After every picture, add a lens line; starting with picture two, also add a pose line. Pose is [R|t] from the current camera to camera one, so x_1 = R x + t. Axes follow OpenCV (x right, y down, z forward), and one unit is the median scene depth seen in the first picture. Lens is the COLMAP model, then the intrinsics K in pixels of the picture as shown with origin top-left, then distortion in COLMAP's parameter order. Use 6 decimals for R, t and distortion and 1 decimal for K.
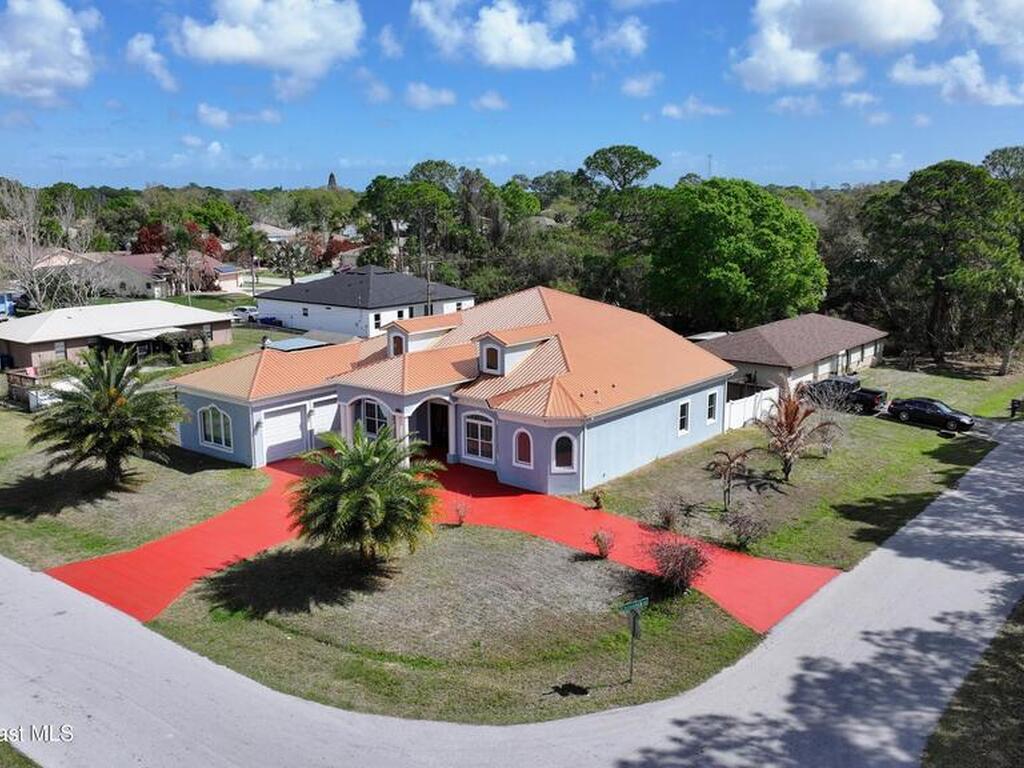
lens RADIAL K [[959.4, 0, 512.9], [0, 959.4, 386.7], [0, 0, 1]] dist [0.013448, 0.000000]
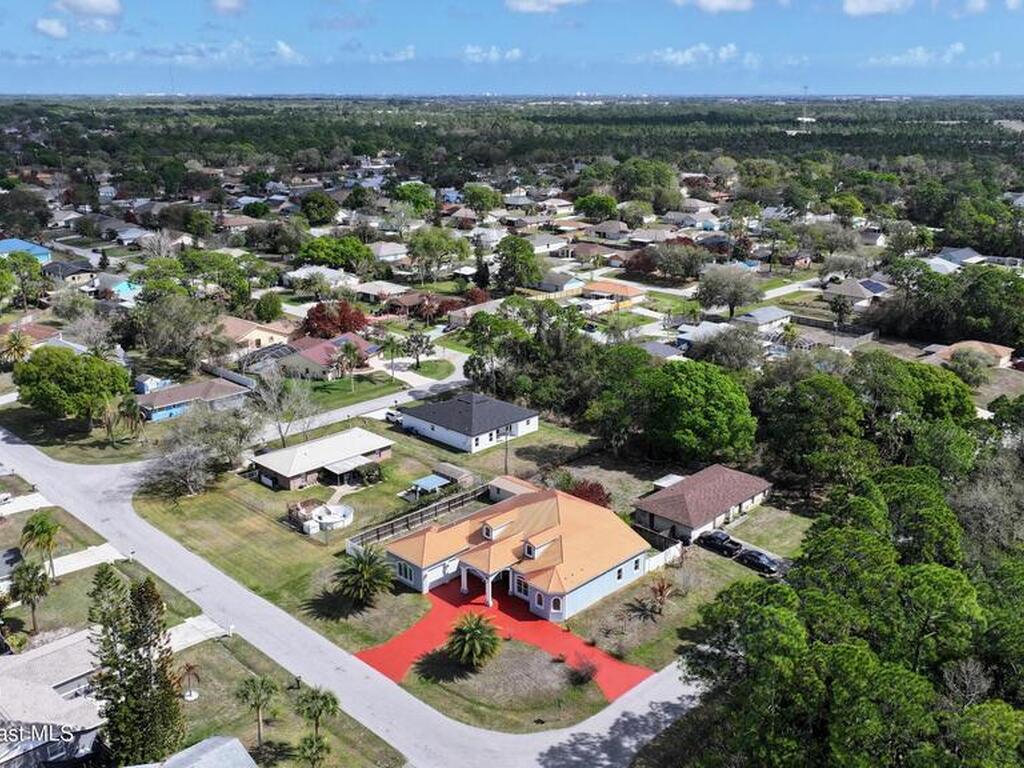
lens RADIAL K [[959.4, 0, 508.1], [0, 959.4, 379.9], [0, 0, 1]] dist [0.013448, 0.000000]
pose [[0.994524, 0.028138, -0.100648, 0.144756], [-0.018579, 0.995335, 0.094675, -0.646071], [0.102842, -0.092286, 0.990407, -1.193523]]
